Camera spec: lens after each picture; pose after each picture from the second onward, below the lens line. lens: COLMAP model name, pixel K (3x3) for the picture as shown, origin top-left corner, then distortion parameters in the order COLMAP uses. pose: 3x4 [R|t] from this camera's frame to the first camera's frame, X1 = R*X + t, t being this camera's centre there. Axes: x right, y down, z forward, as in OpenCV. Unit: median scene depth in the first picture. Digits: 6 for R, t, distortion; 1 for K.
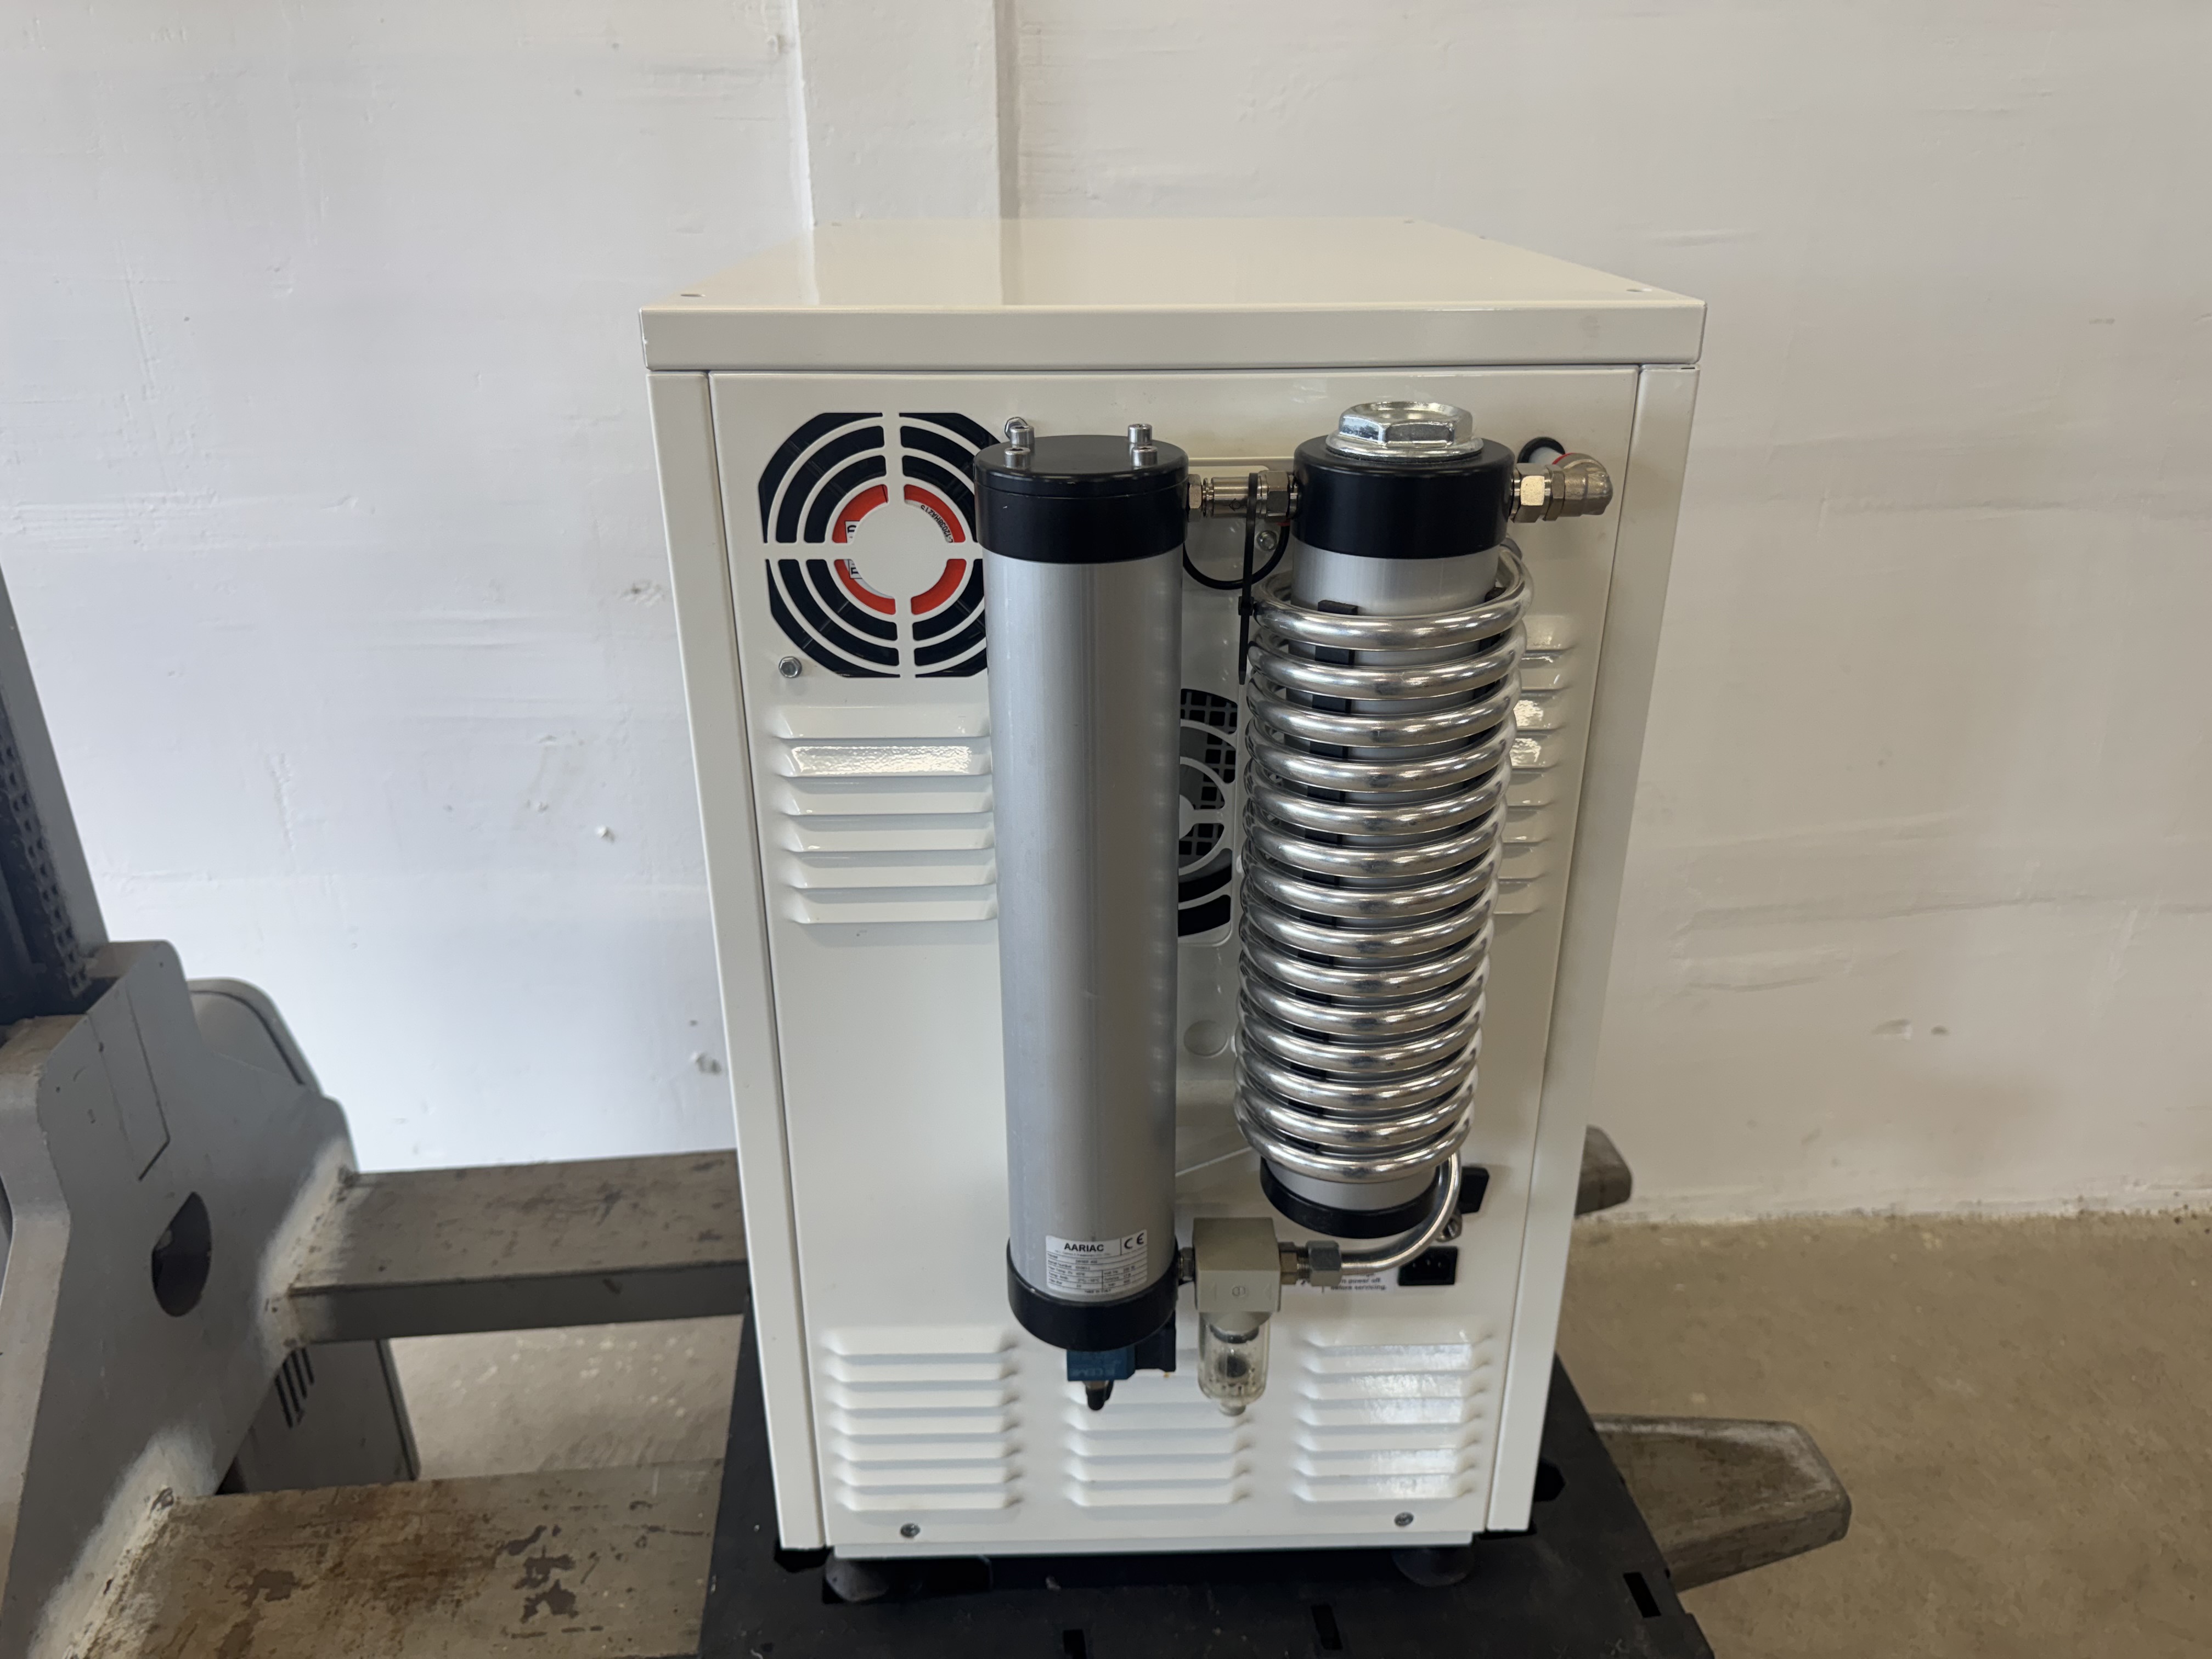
lens RADIAL K [[1551.2, 0, 1106.0], [0, 1551.2, 829.5], [0, 0, 1]] dist [0.052723, -0.002180]
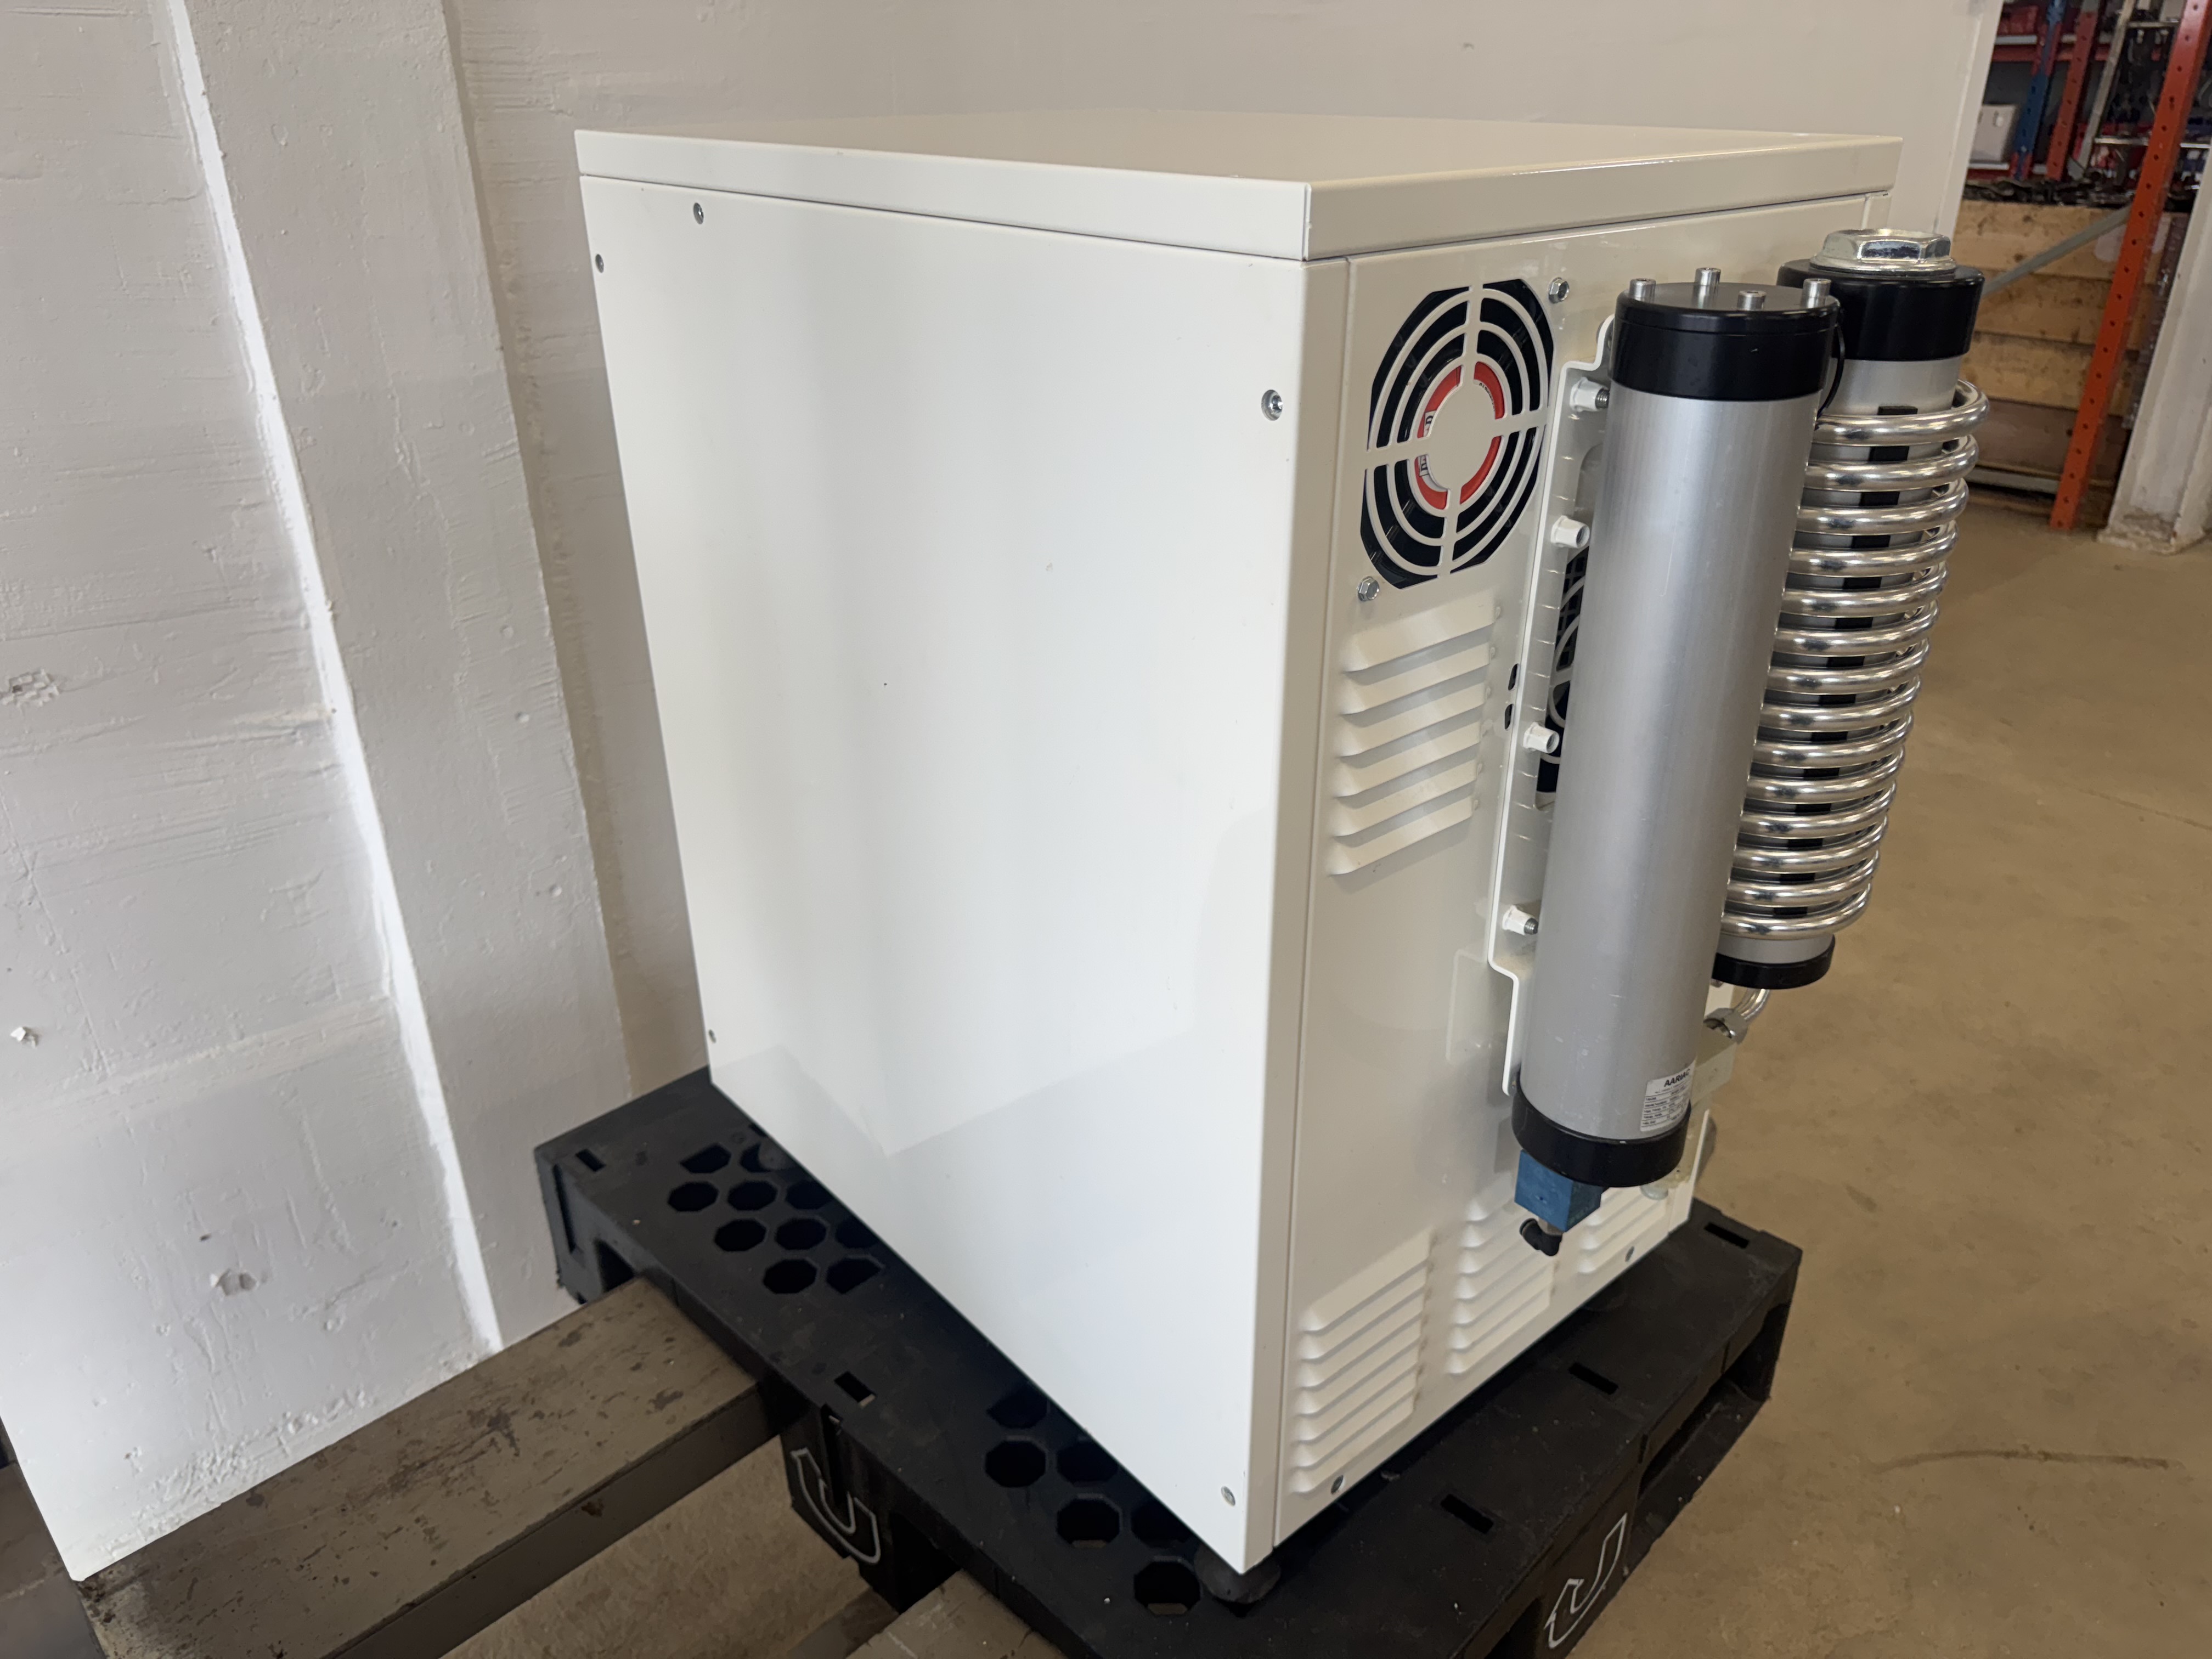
lens RADIAL K [[1542.7, 0, 1106.0], [0, 1542.7, 829.5], [0, 0, 1]] dist [0.007055, -0.007027]
pose [[0.774465, -0.286592, 0.563977, -0.877041], [0.264742, 0.956505, 0.122511, -0.122162], [-0.574557, 0.054427, 0.816653, 0.373154]]
